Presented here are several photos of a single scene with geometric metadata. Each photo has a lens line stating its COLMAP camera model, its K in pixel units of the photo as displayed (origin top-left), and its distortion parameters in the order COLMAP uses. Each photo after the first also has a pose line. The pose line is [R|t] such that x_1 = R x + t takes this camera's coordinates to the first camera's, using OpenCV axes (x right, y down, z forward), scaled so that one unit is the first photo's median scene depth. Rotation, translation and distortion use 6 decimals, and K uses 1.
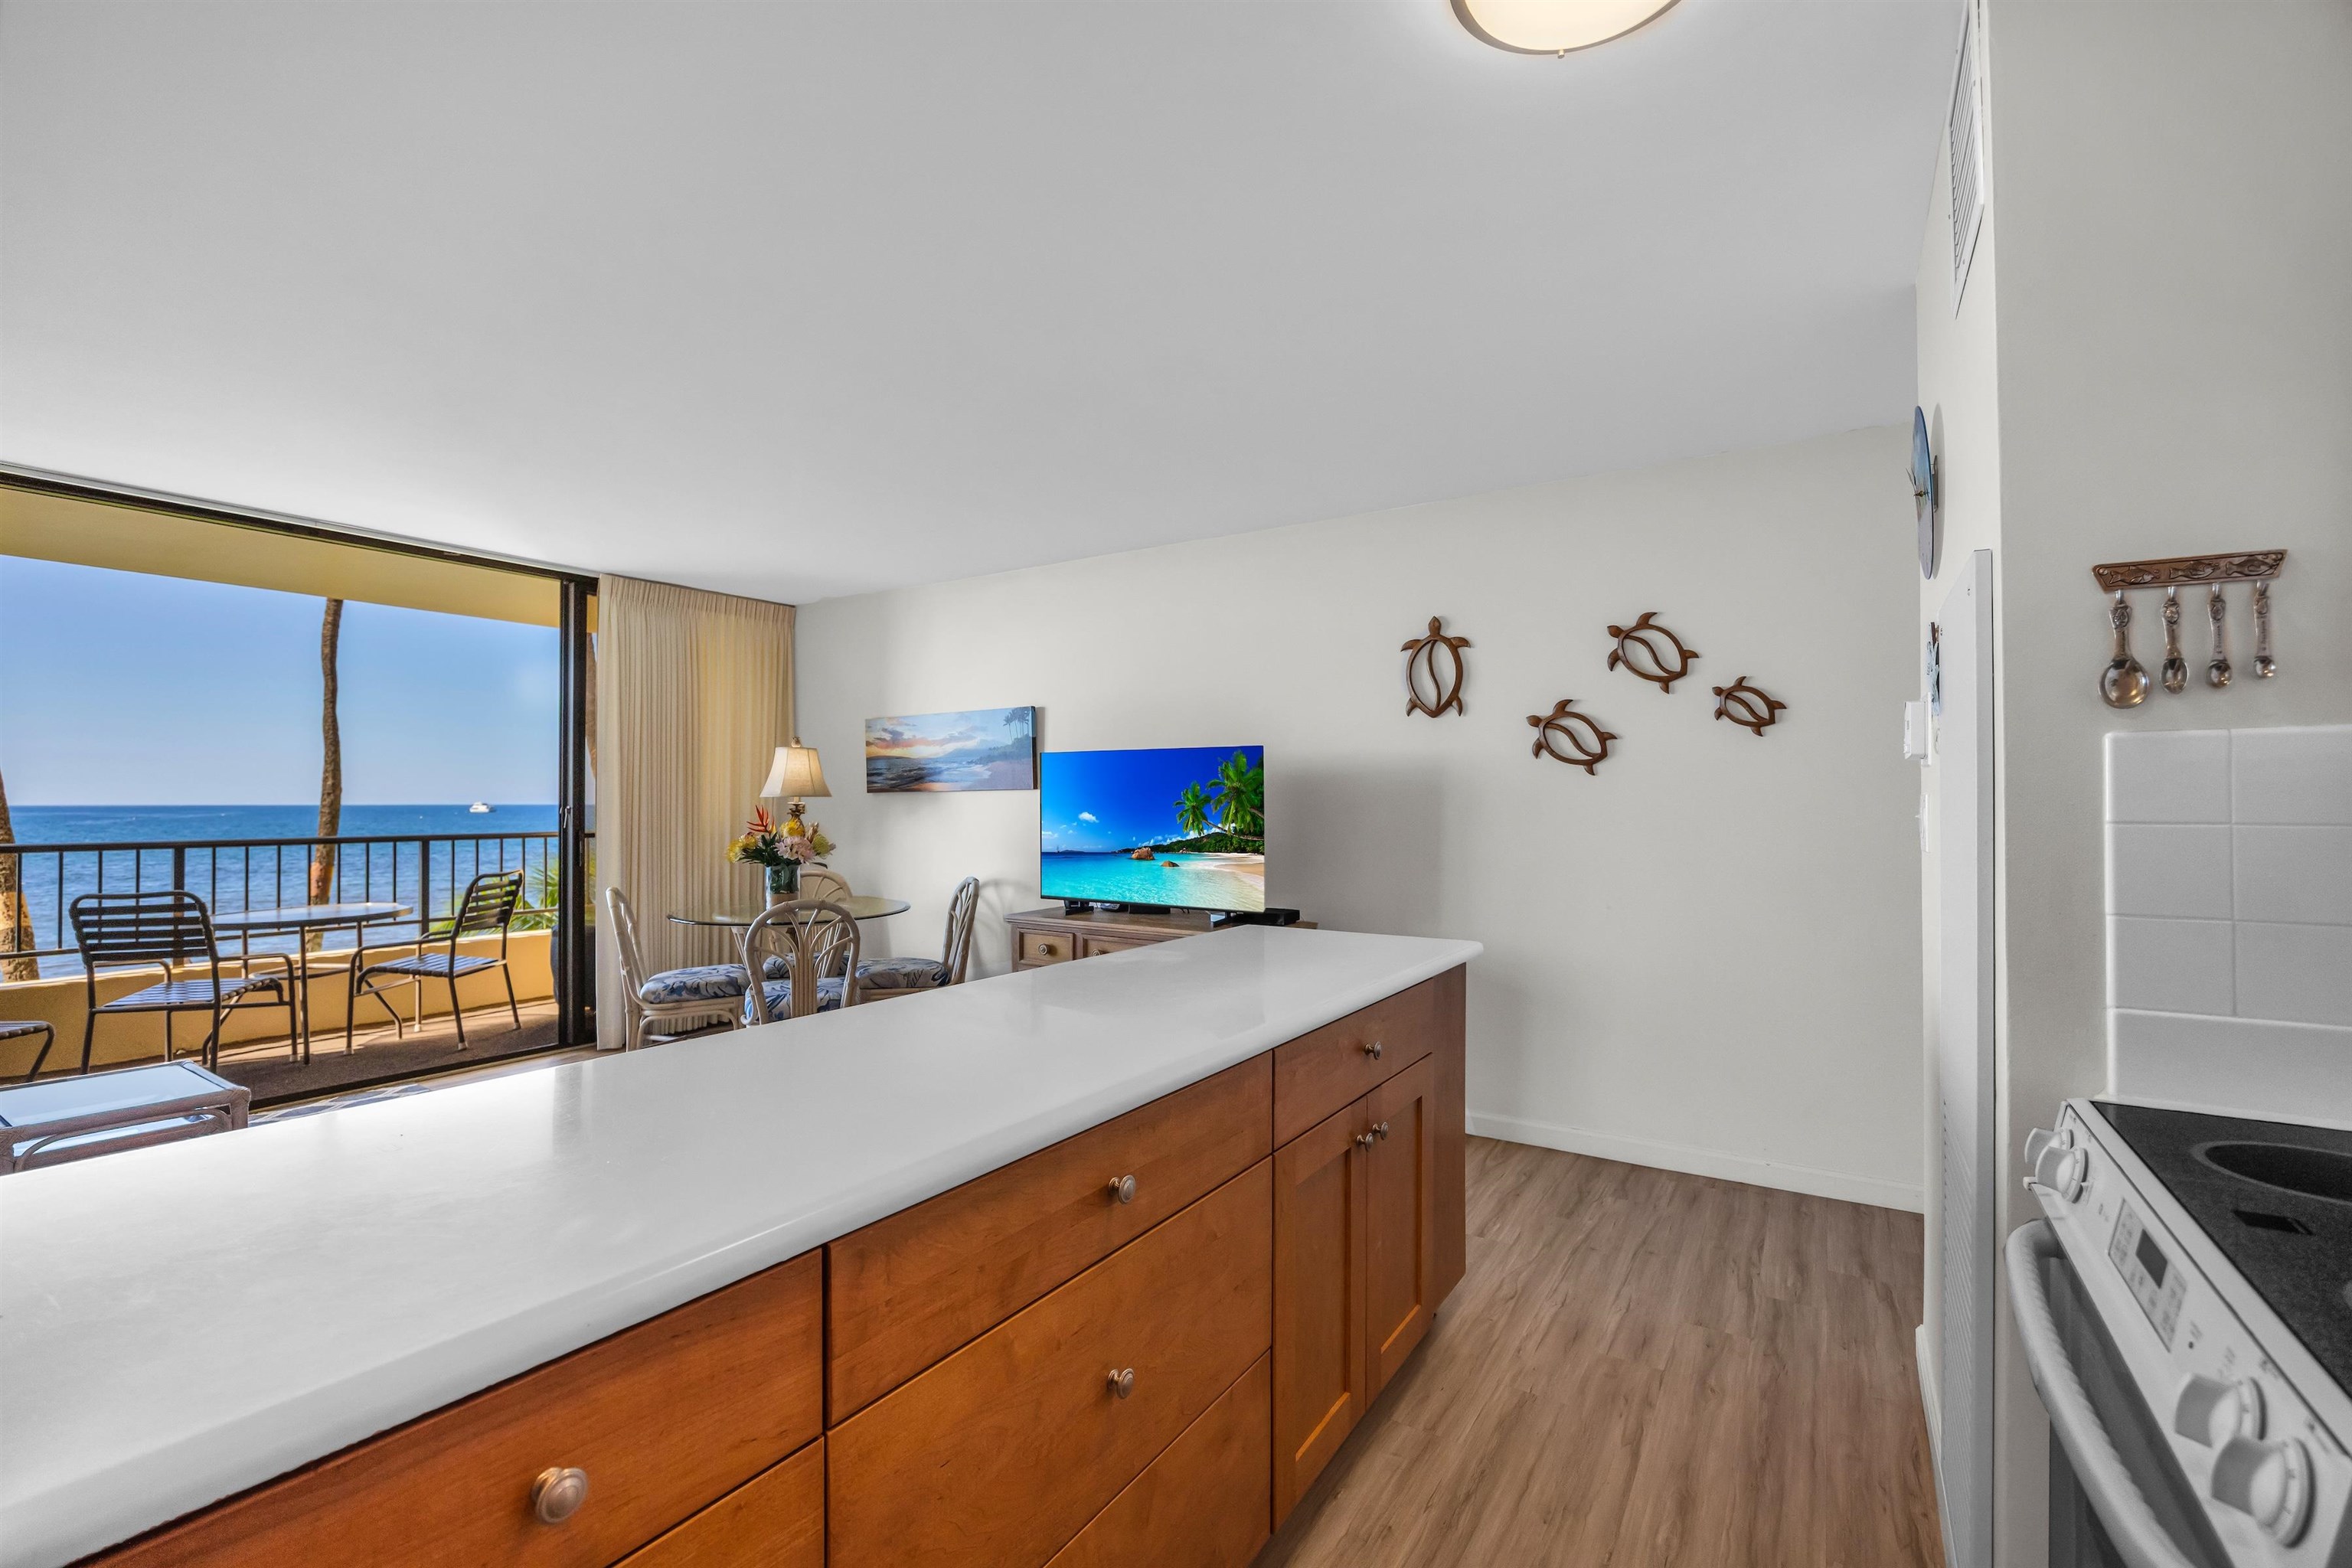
lens RADIAL K [[1019.7, 0, 1154.9], [0, 1019.7, 789.3], [0, 0, 1]] dist [-0.001571, -0.000093]
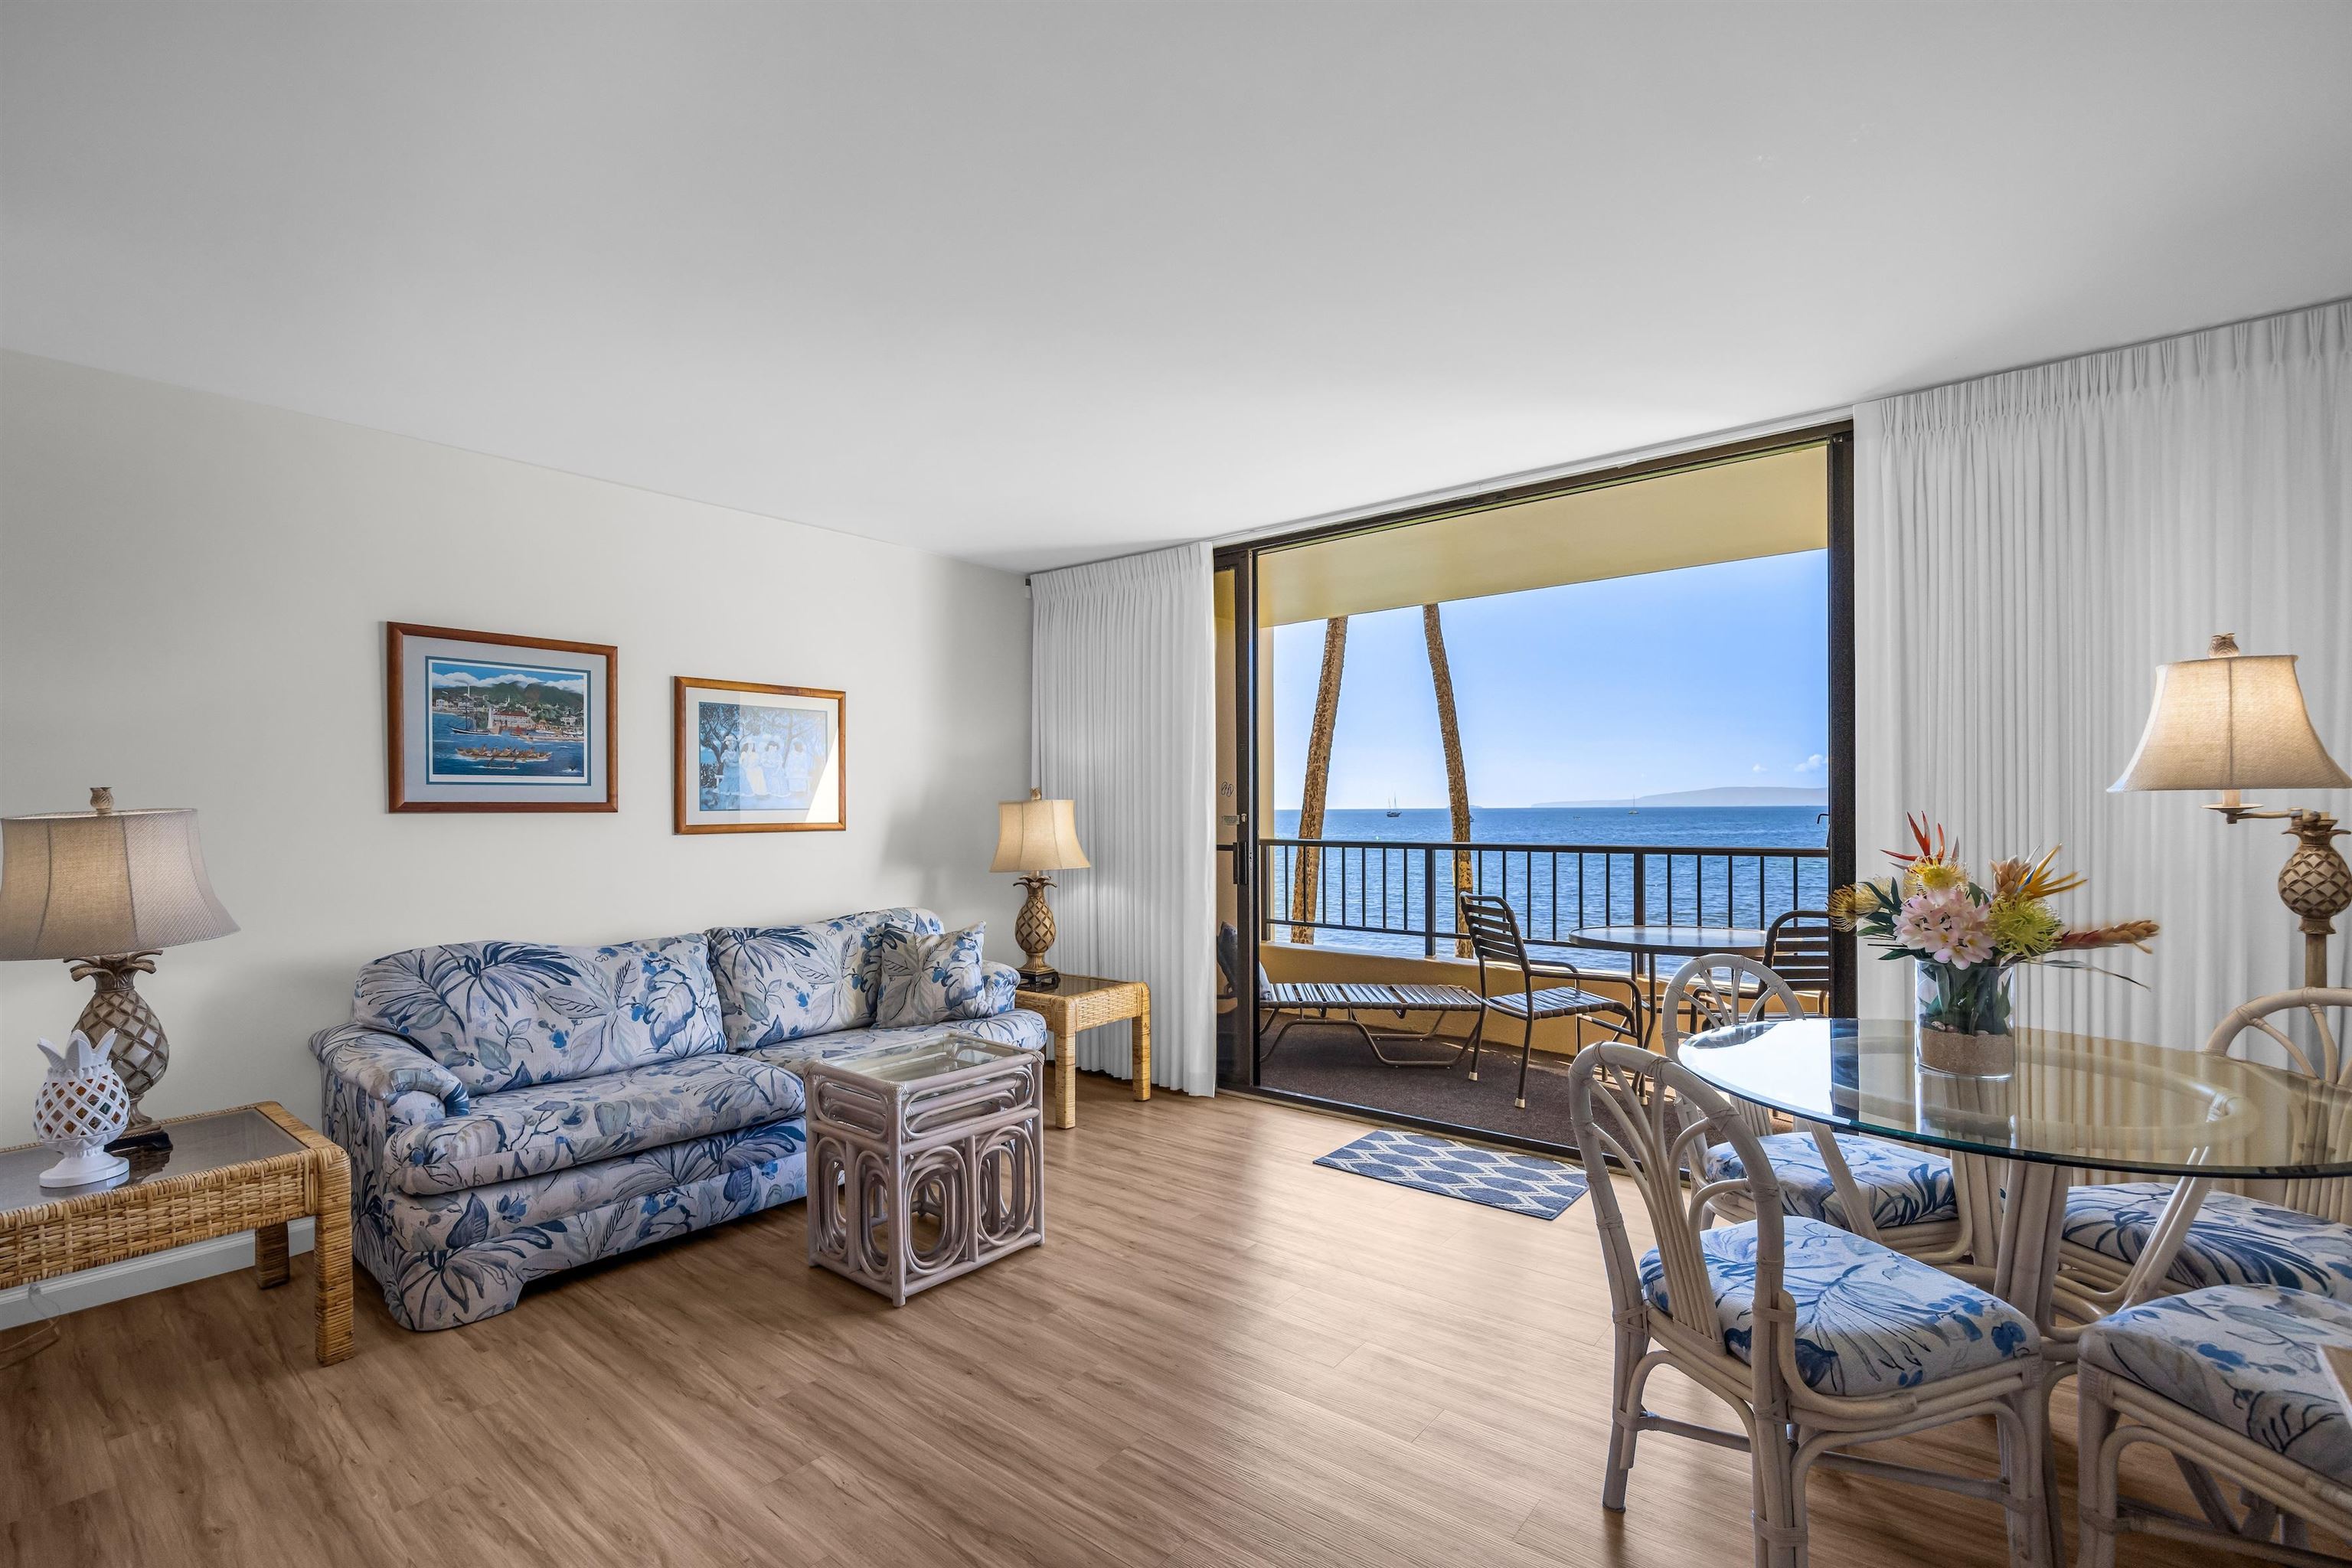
lens RADIAL K [[1050.0, 0, 1175.7], [0, 1050.0, 808.2], [0, 0, 1]] dist [-0.013458, 0.000149]
pose [[-0.083393, -0.000613, -0.996517, 0.079871], [0.017458, 0.999845, -0.002076, 0.010641], [0.996364, -0.017570, -0.083369, 0.732242]]
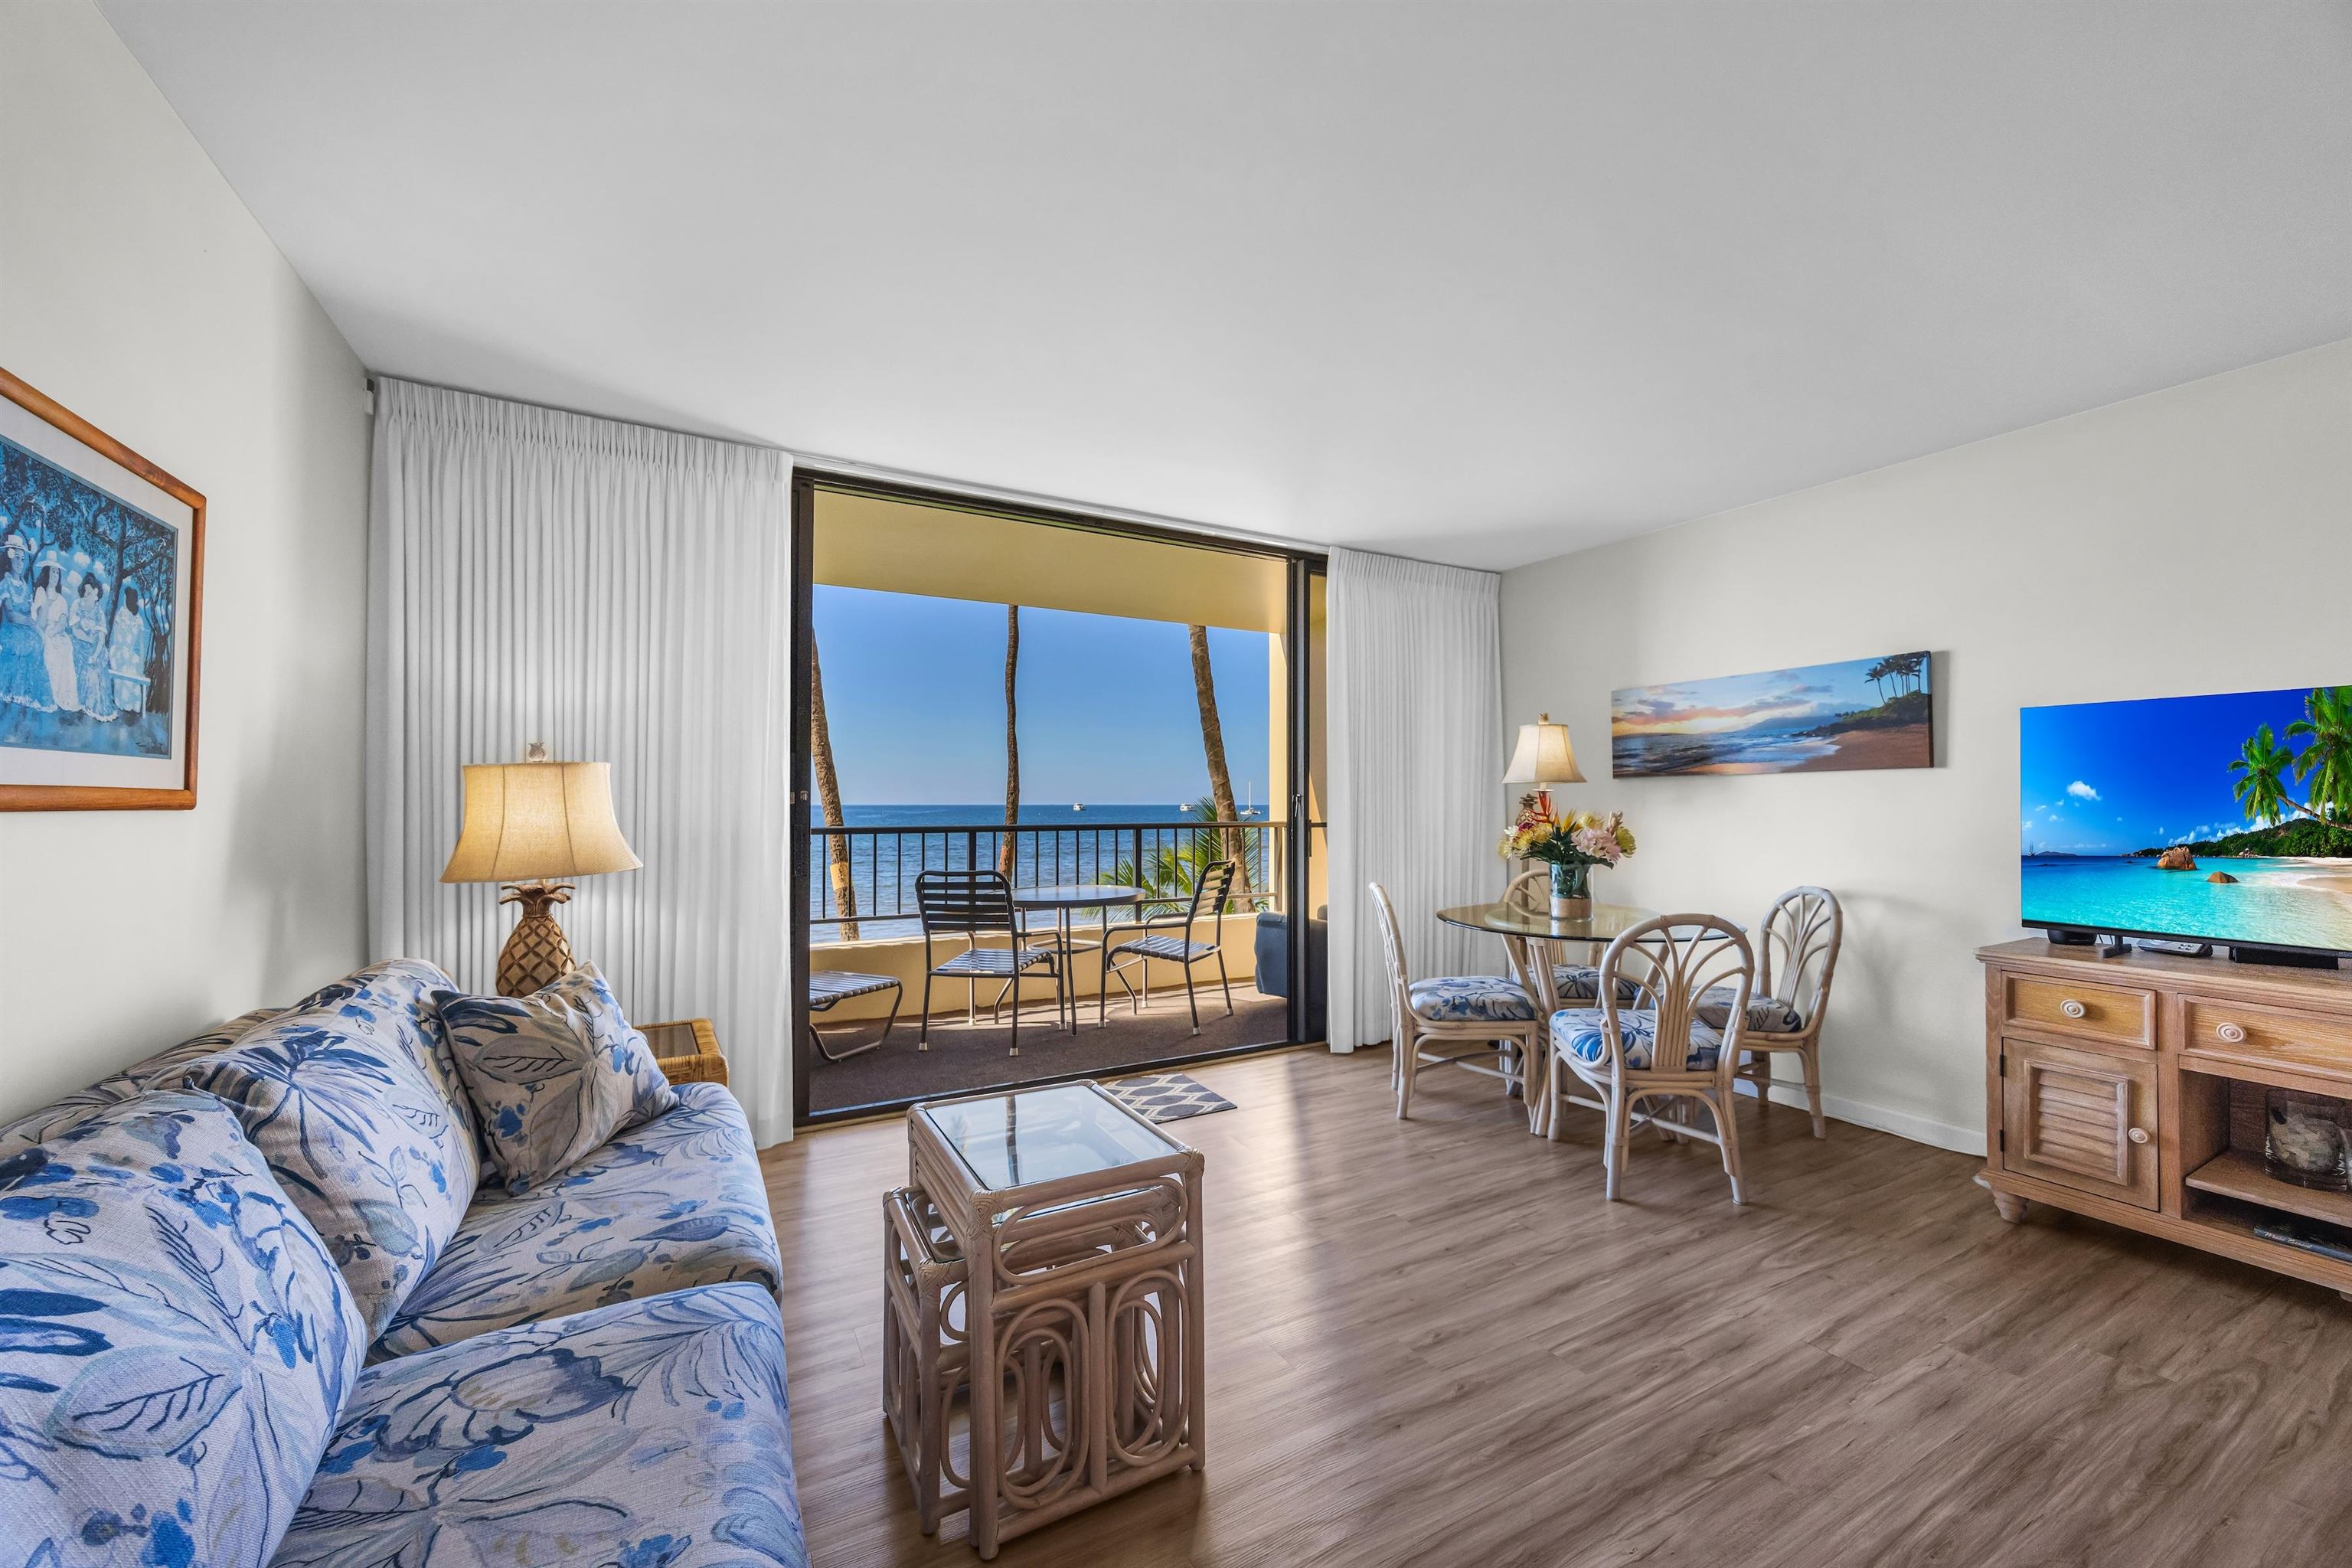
lens RADIAL K [[896.1, 0, 1177.9], [0, 896.1, 793.5], [0, 0, 1]] dist [0.000171, 0.000039]
pose [[0.893391, -0.003706, -0.449265, -0.326899], [0.003021, 0.999993, -0.002242, 0.019523], [0.449270, 0.000646, 0.893396, 0.216490]]
